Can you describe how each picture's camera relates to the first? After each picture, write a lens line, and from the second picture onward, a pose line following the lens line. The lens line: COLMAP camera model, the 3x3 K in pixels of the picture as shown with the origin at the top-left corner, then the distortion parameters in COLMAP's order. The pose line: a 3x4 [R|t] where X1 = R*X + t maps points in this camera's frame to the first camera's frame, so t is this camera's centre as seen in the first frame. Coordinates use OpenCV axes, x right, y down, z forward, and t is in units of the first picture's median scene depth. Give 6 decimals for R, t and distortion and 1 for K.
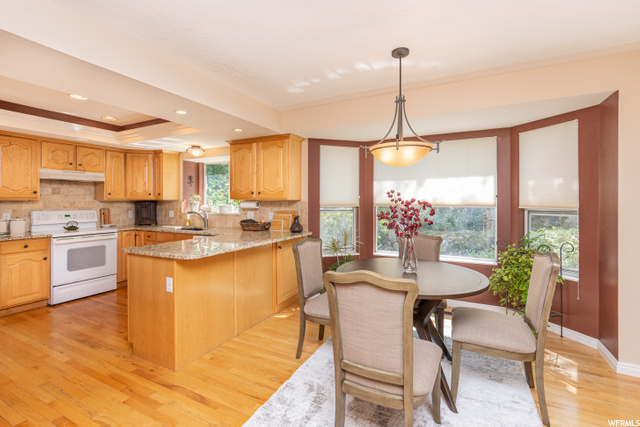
lens RADIAL K [[295.0, 0, 321.5], [0, 295.0, 203.5], [0, 0, 1]] dist [-0.000341, -0.000283]
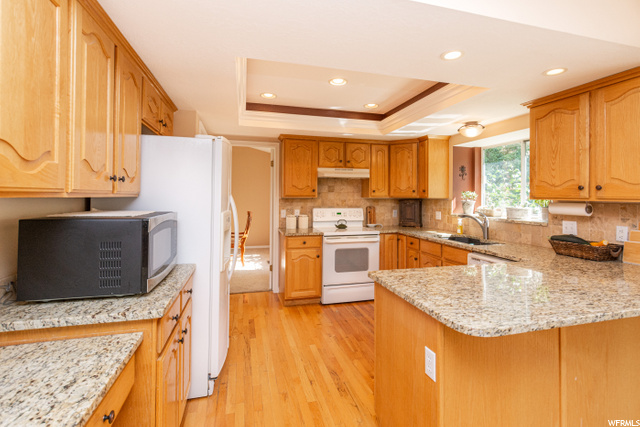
lens RADIAL K [[303.1, 0, 324.5], [0, 303.1, 192.7], [0, 0, 1]] dist [-0.000677, -0.000033]
pose [[0.670497, -0.003263, -0.741905, -0.127108], [-0.011280, 0.999830, -0.014592, -0.013136], [0.741827, 0.018153, 0.670346, 0.262577]]
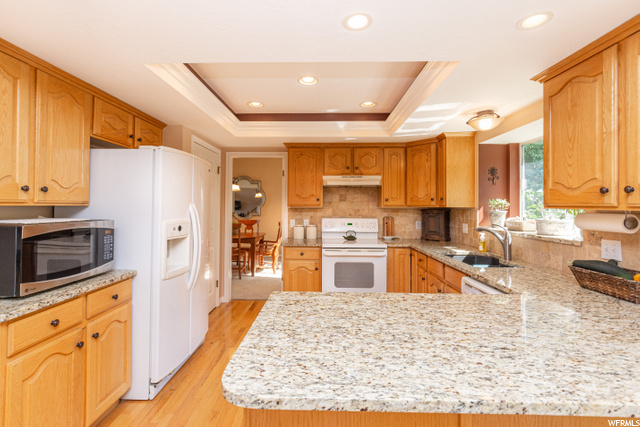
lens RADIAL K [[295.0, 0, 321.5], [0, 295.0, 203.5], [0, 0, 1]] dist [-0.000341, -0.000283]
pose [[0.425652, -0.005325, -0.904871, -0.053168], [-0.009847, 0.999896, -0.010516, -0.012791], [0.904834, 0.013386, 0.425555, 0.497916]]
